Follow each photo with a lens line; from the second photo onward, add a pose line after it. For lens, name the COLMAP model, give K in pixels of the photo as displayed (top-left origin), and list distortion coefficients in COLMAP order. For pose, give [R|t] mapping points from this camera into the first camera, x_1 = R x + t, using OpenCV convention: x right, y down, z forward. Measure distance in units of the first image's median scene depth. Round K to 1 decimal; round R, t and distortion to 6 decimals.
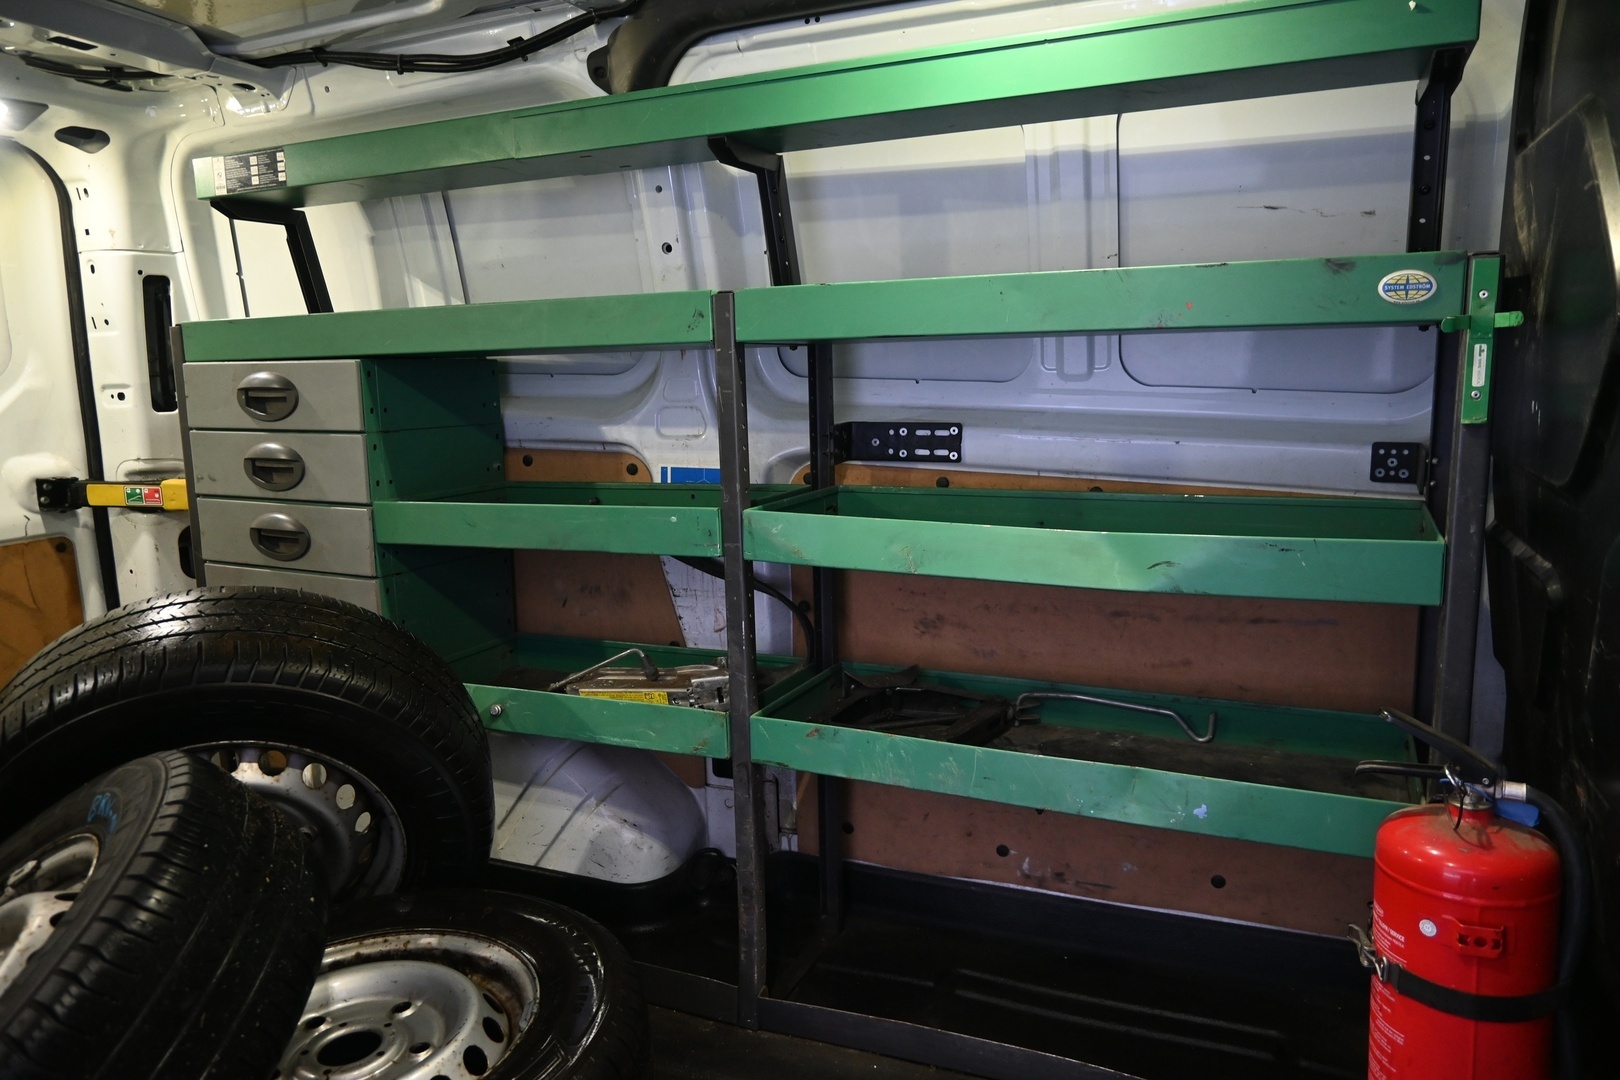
lens RADIAL K [[1106.0, 0, 809.7], [0, 1106.0, 534.5], [0, 0, 1]] dist [-0.003497, -0.000192]
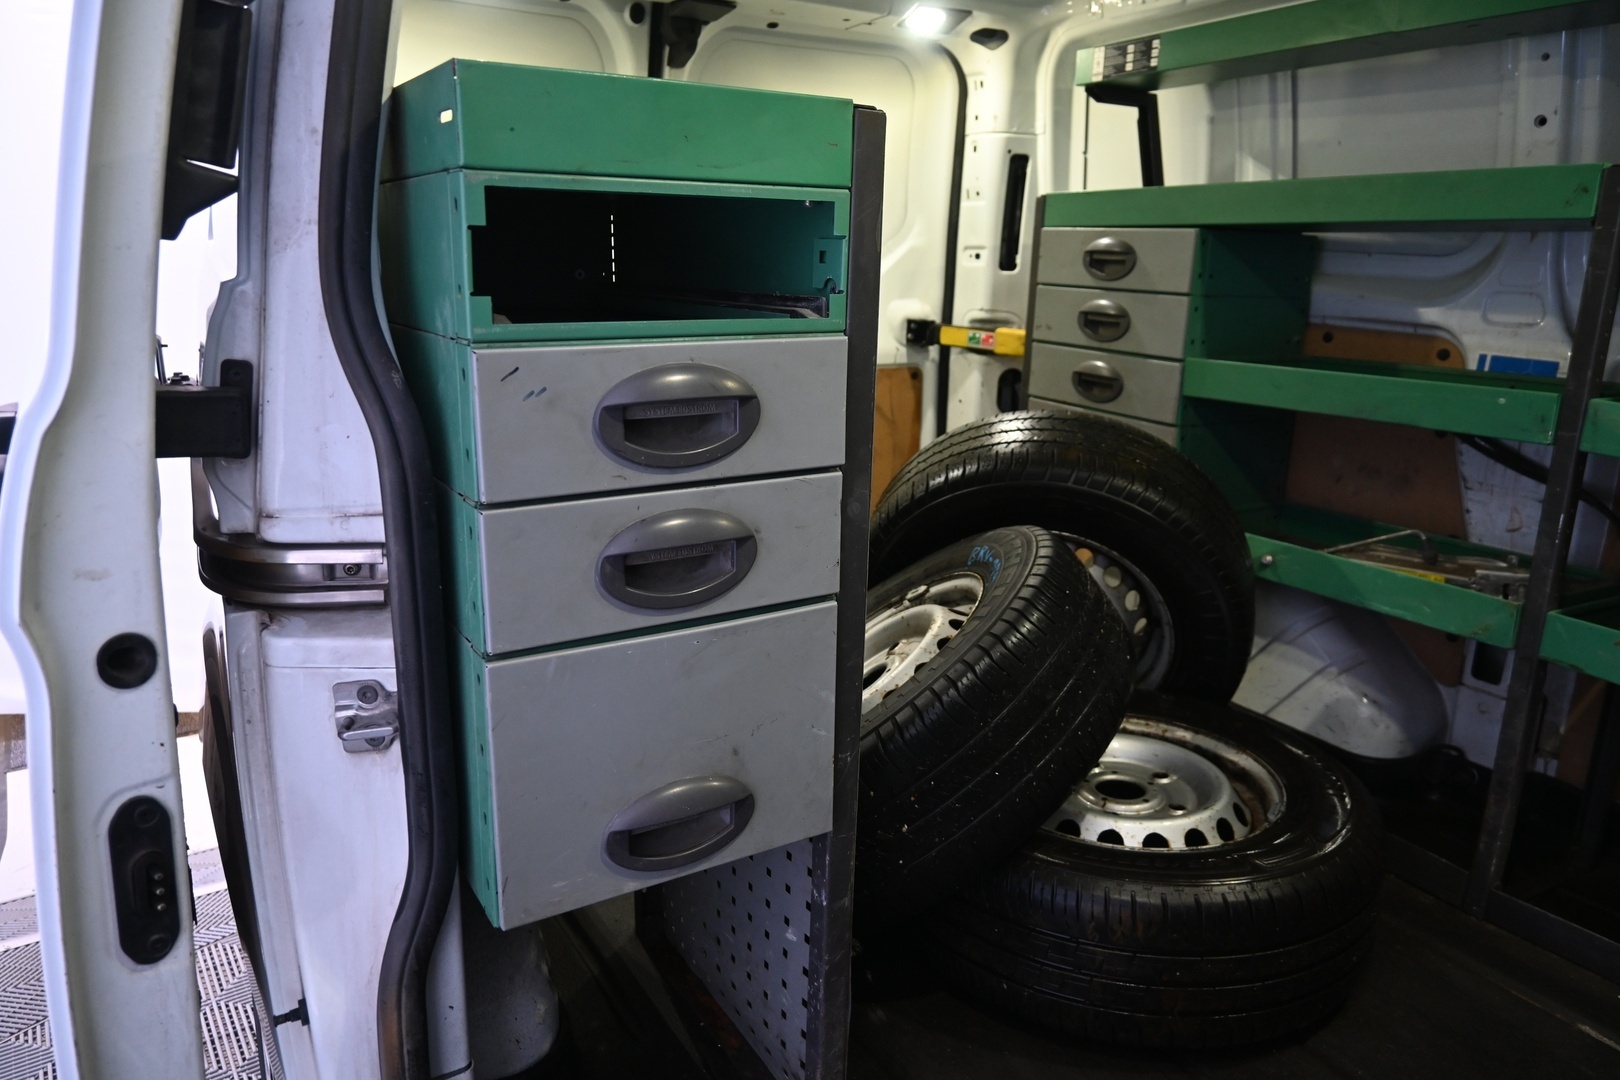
lens RADIAL K [[1106.0, 0, 809.7], [0, 1106.0, 534.5], [0, 0, 1]] dist [-0.003497, -0.000192]
pose [[0.809814, 0.186991, -0.556090, -0.043346], [-0.134480, 0.981774, 0.134293, 0.044716], [0.571066, -0.033969, 0.820201, -0.140481]]
